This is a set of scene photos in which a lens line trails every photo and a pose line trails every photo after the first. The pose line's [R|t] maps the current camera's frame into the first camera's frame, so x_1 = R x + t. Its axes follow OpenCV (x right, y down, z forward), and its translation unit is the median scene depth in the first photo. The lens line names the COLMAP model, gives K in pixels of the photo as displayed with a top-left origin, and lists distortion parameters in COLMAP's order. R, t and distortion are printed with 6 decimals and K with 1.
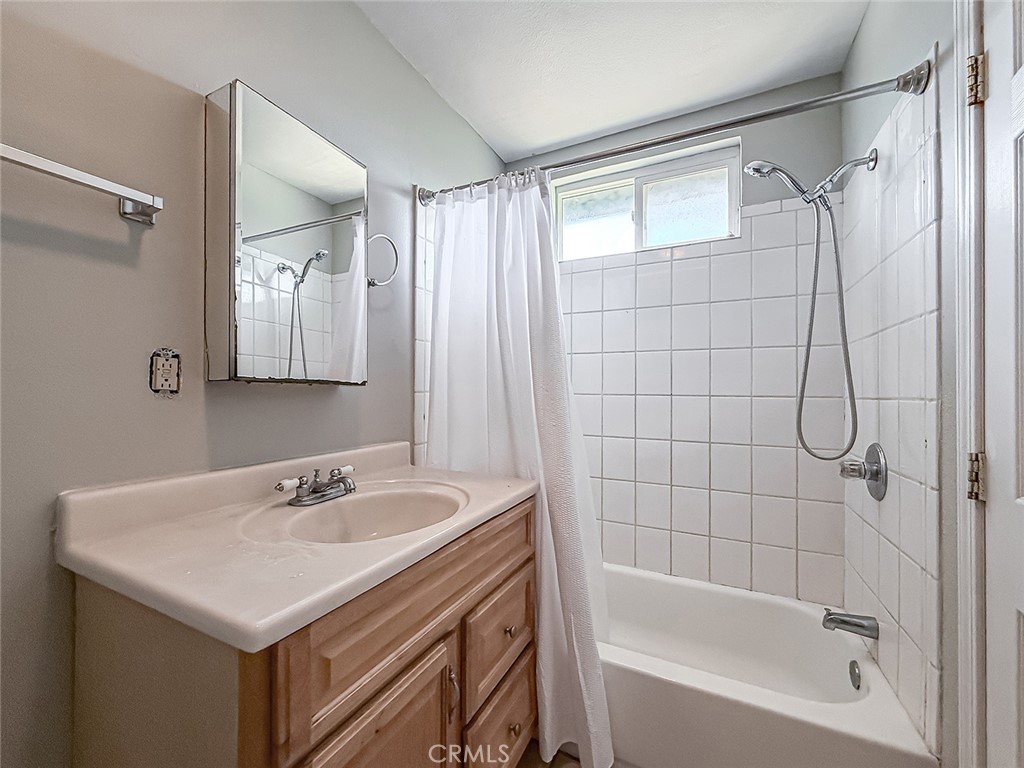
lens RADIAL K [[420.9, 0, 505.0], [0, 420.9, 382.3], [0, 0, 1]] dist [-0.001015, 0.000759]
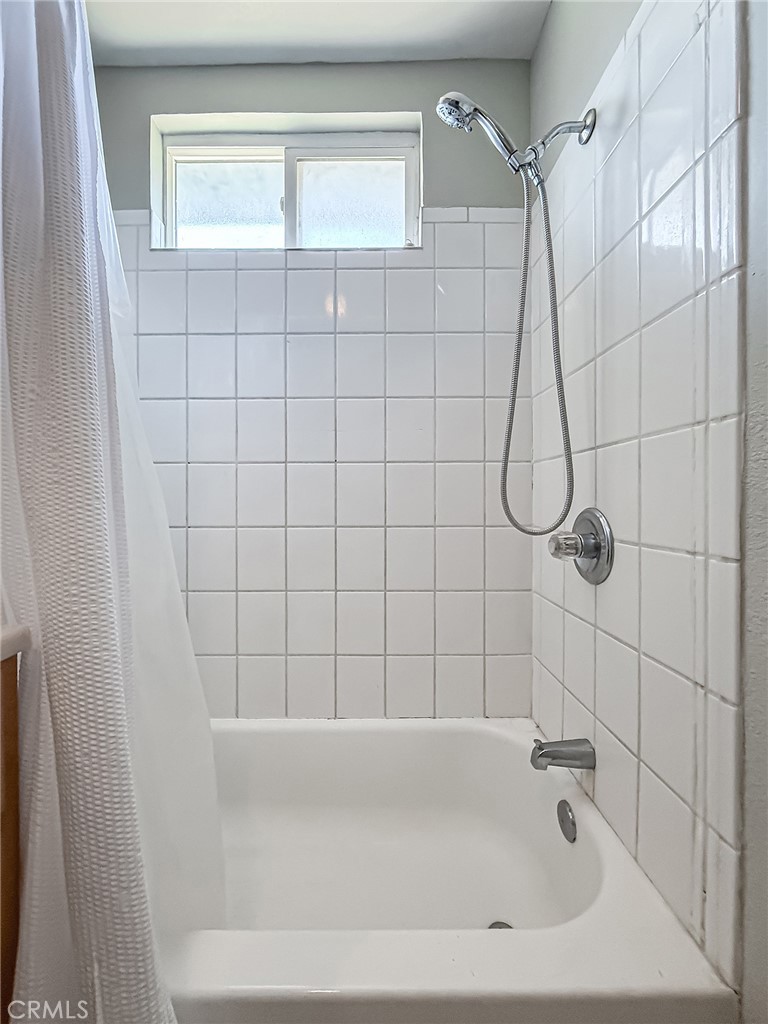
lens RADIAL K [[420.9, 0, 374.3], [0, 420.9, 492.4], [0, 0, 1]] dist [-0.001015, 0.000759]
pose [[0.892644, -0.006249, 0.450718, 0.197398], [0.001726, 0.999944, 0.010446, 0.106719], [-0.450758, -0.008547, 0.892605, 0.497101]]
